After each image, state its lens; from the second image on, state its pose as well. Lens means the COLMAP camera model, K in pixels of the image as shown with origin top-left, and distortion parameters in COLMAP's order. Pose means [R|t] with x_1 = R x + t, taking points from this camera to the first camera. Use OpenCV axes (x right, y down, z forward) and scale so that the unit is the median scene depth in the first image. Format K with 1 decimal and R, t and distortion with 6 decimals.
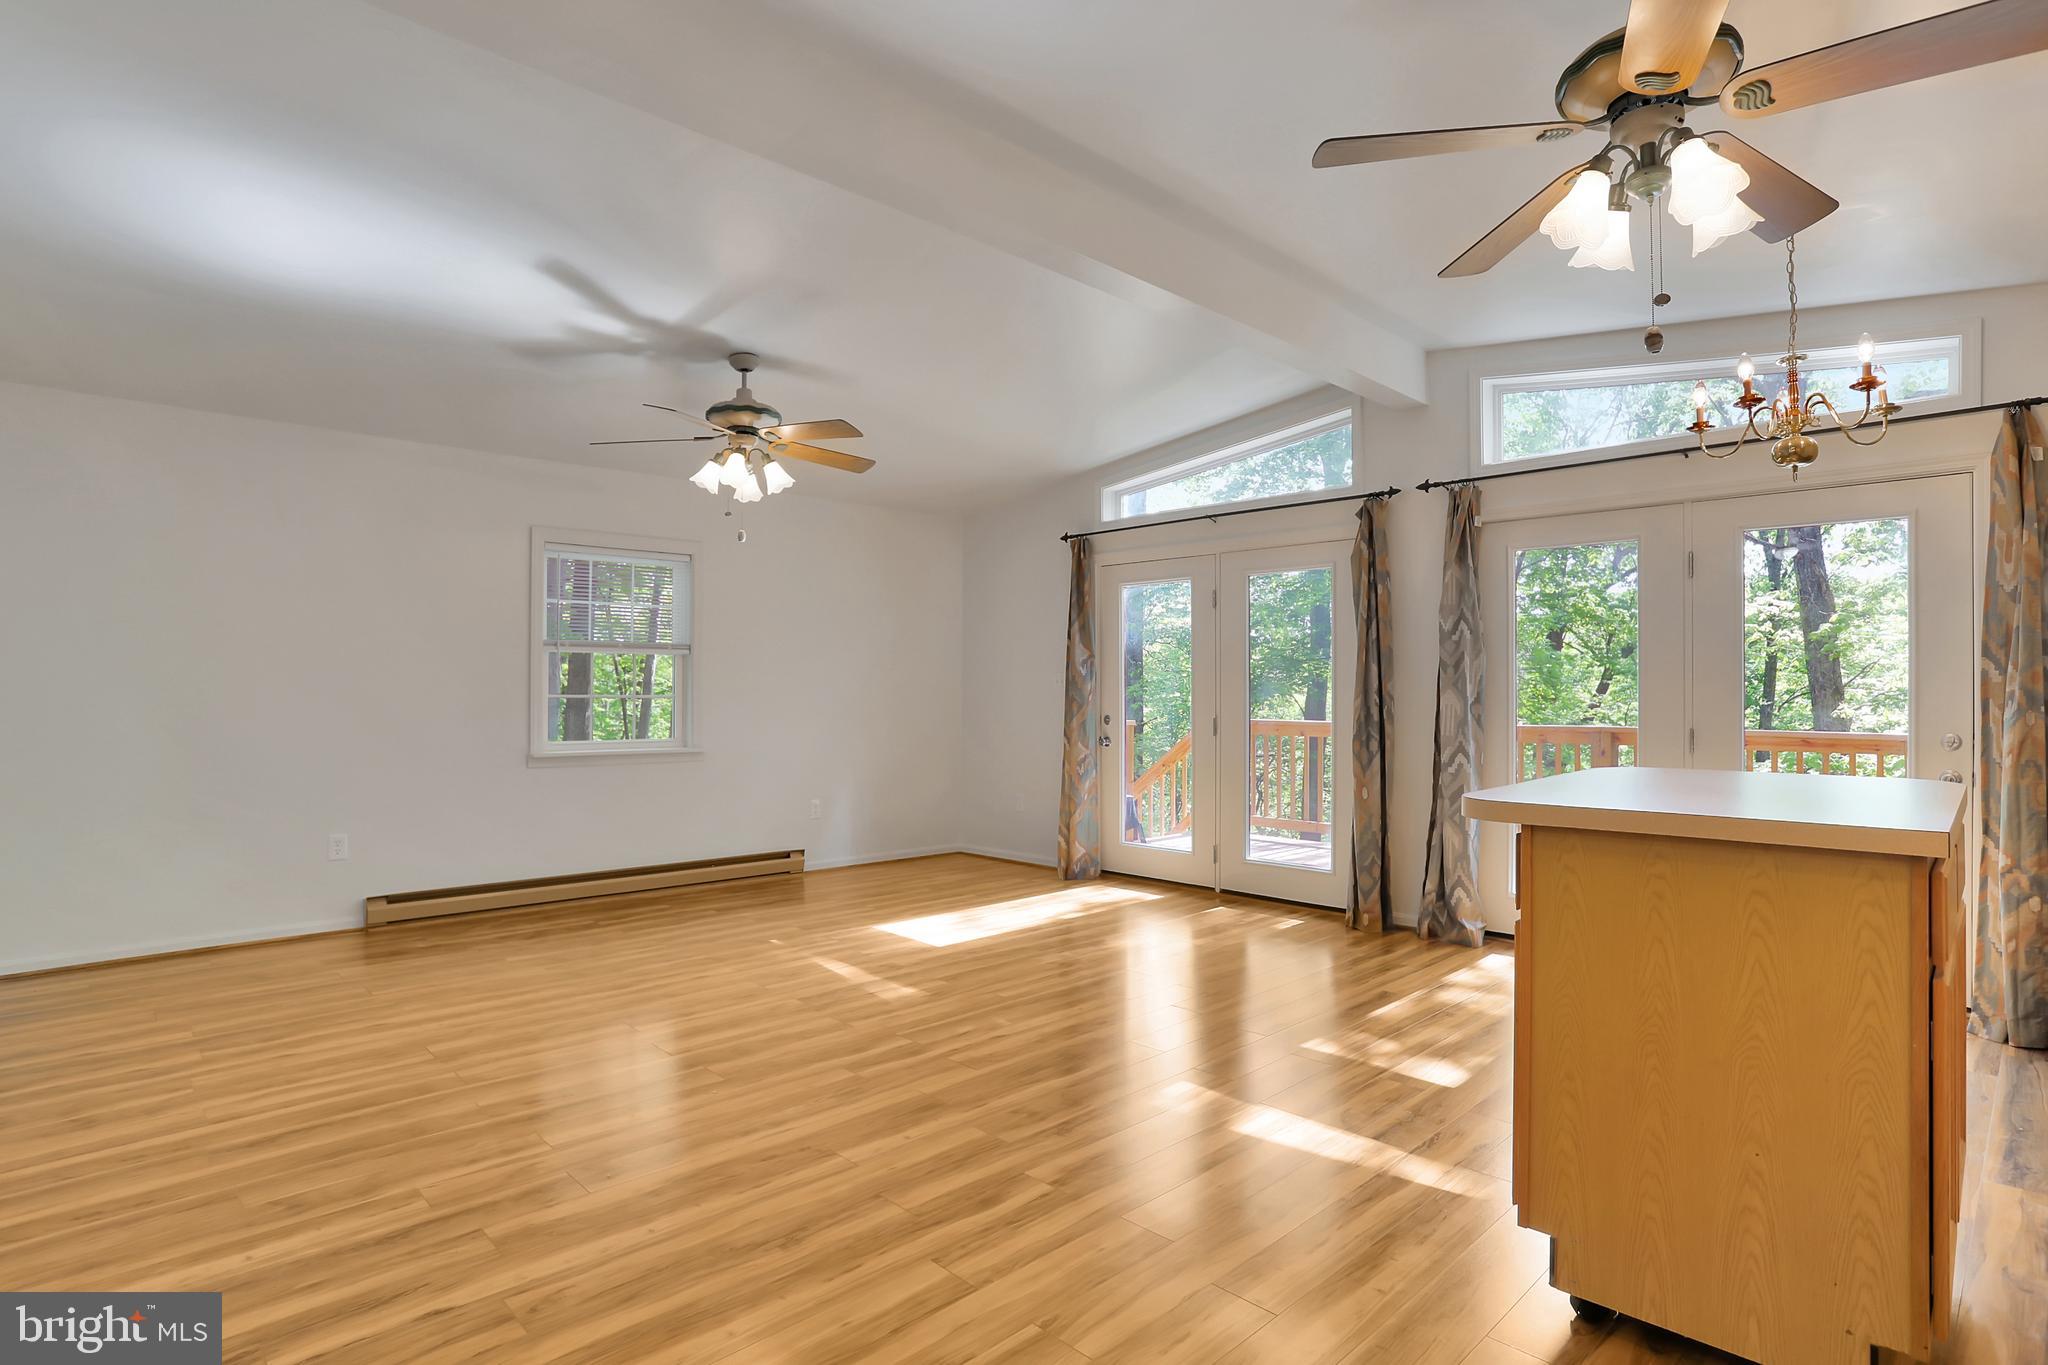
lens RADIAL K [[1039.8, 0, 1053.4], [0, 1039.8, 687.2], [0, 0, 1]] dist [-0.070553, 0.031548]
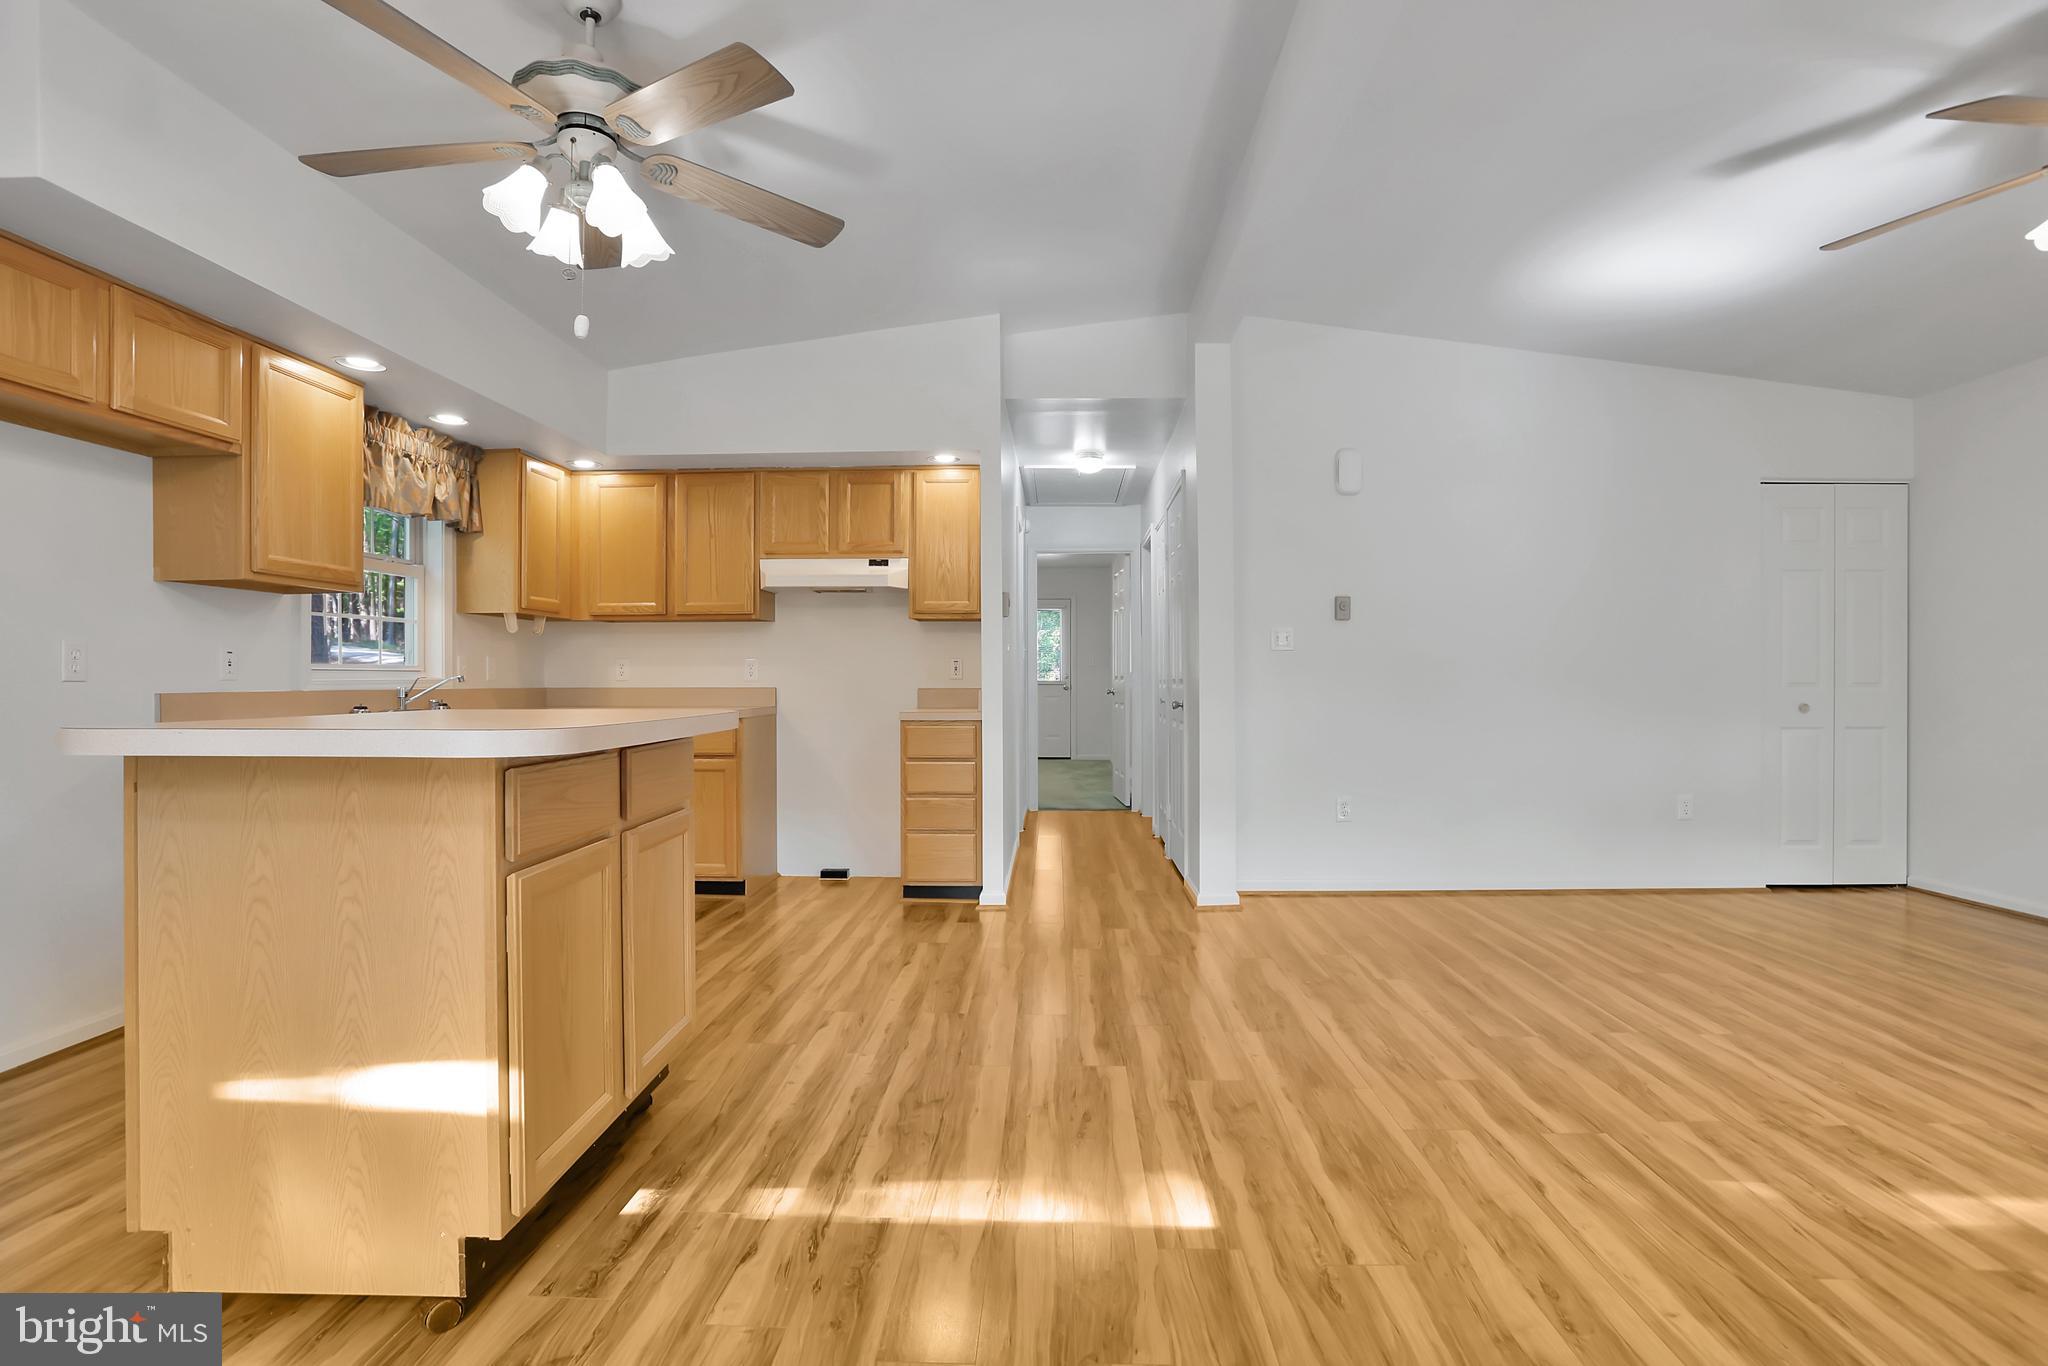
lens RADIAL K [[990.7, 0, 1041.3], [0, 990.7, 689.7], [0, 0, 1]] dist [-0.060241, 0.021982]
pose [[-0.714967, 0.006127, -0.699131, 0.424900], [0.002112, 0.999976, 0.006604, 0.033586], [0.699155, 0.003245, -0.714963, 0.928629]]
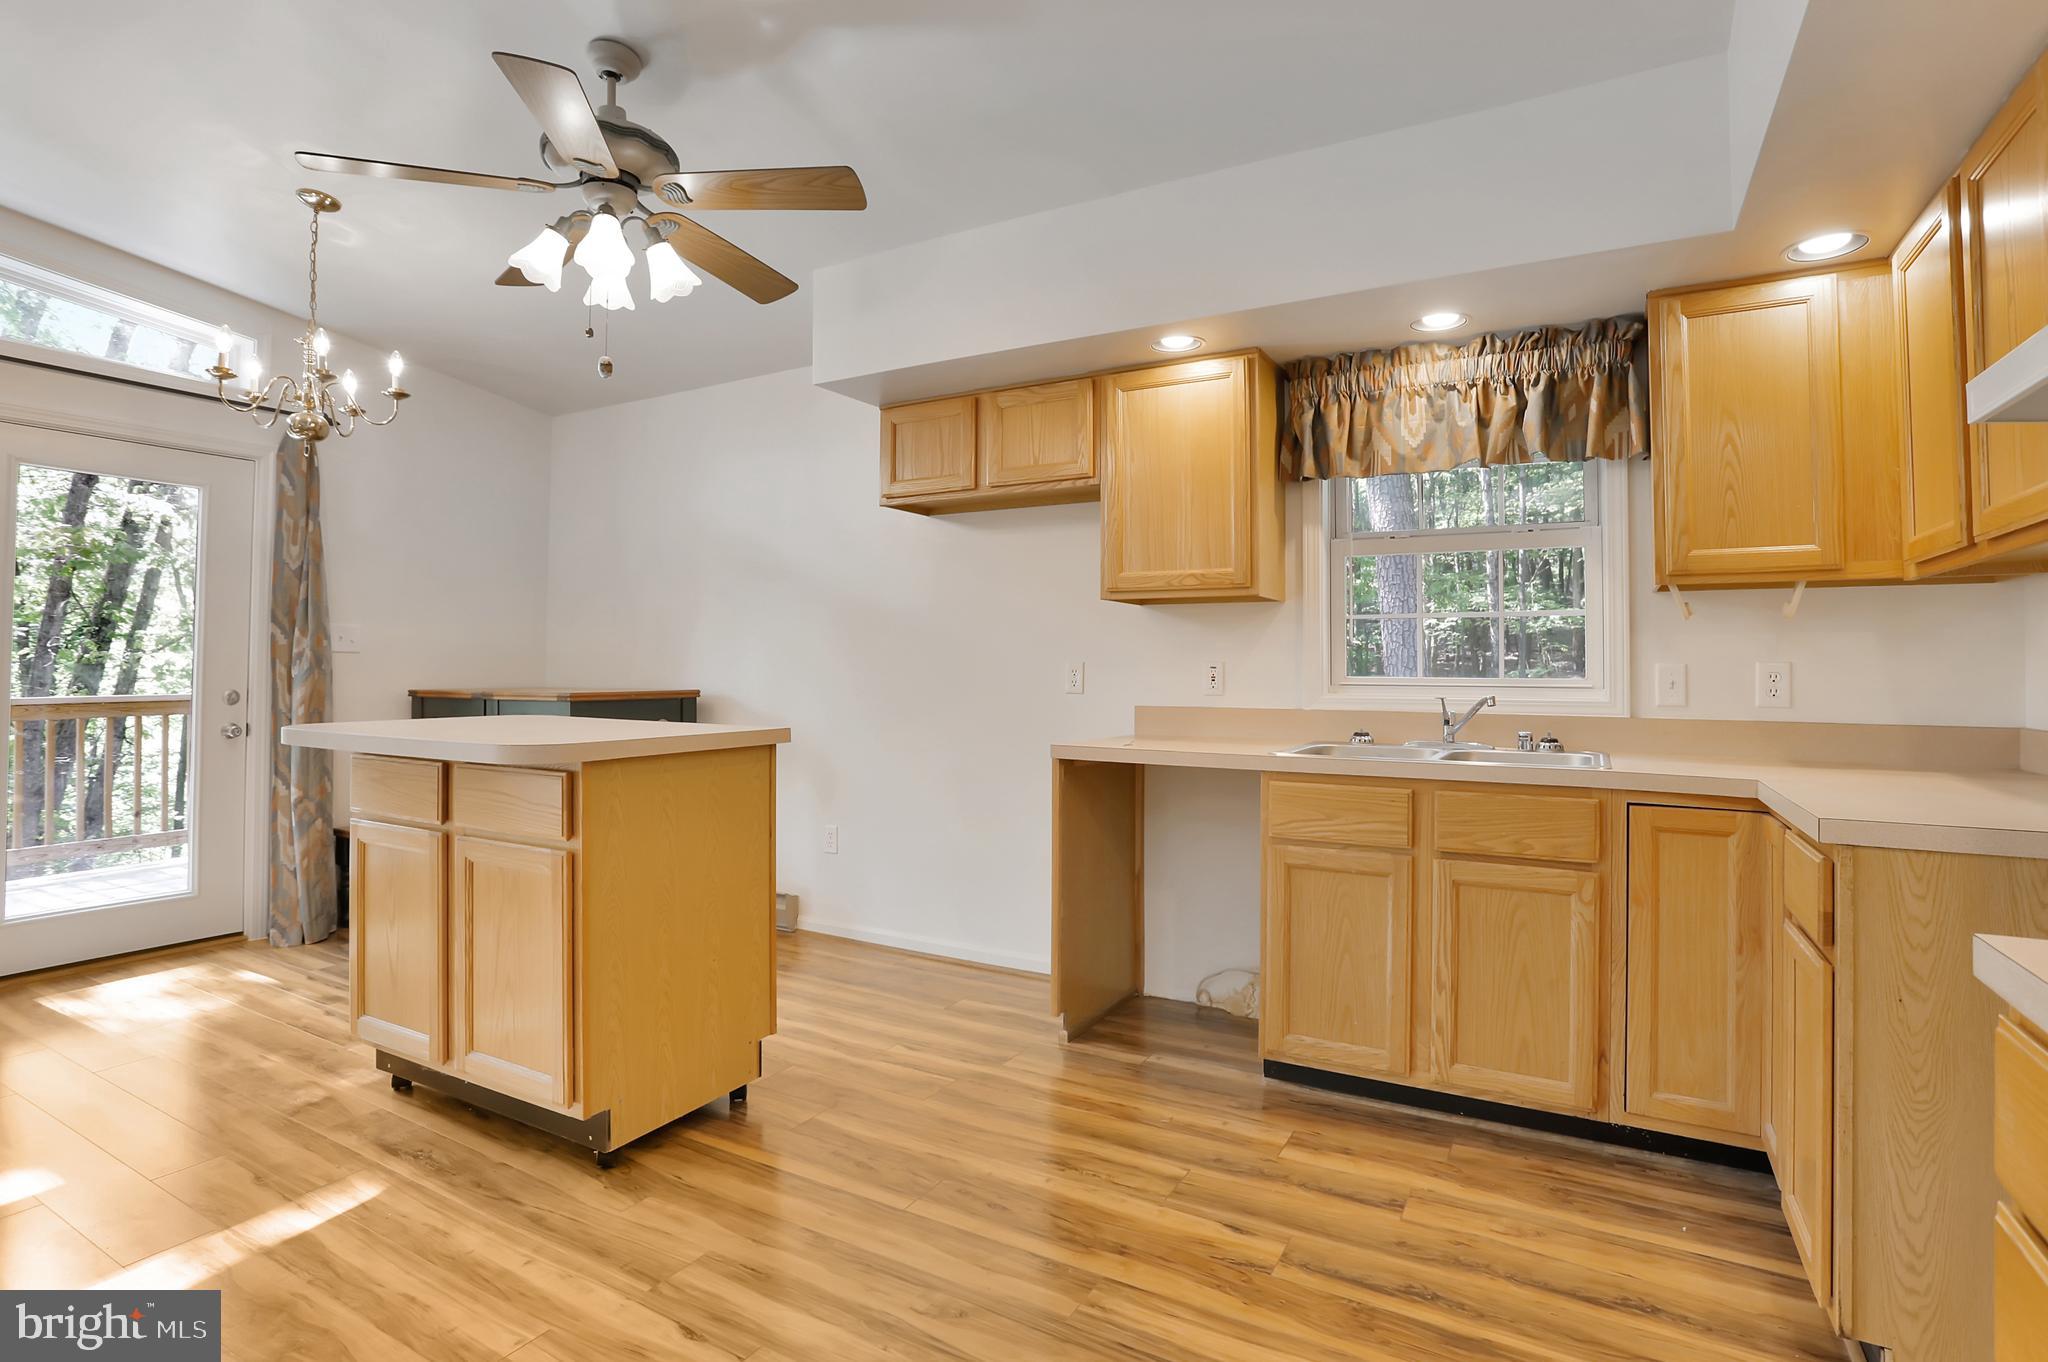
lens RADIAL K [[1007.9, 0, 1037.1], [0, 1007.9, 646.4], [0, 0, 1]] dist [-0.069846, 0.030149]
pose [[-0.272800, 0.017332, 0.961915, -0.309997], [-0.008181, 0.999760, -0.020334, 0.010489], [-0.962036, -0.013417, -0.272593, 0.345410]]
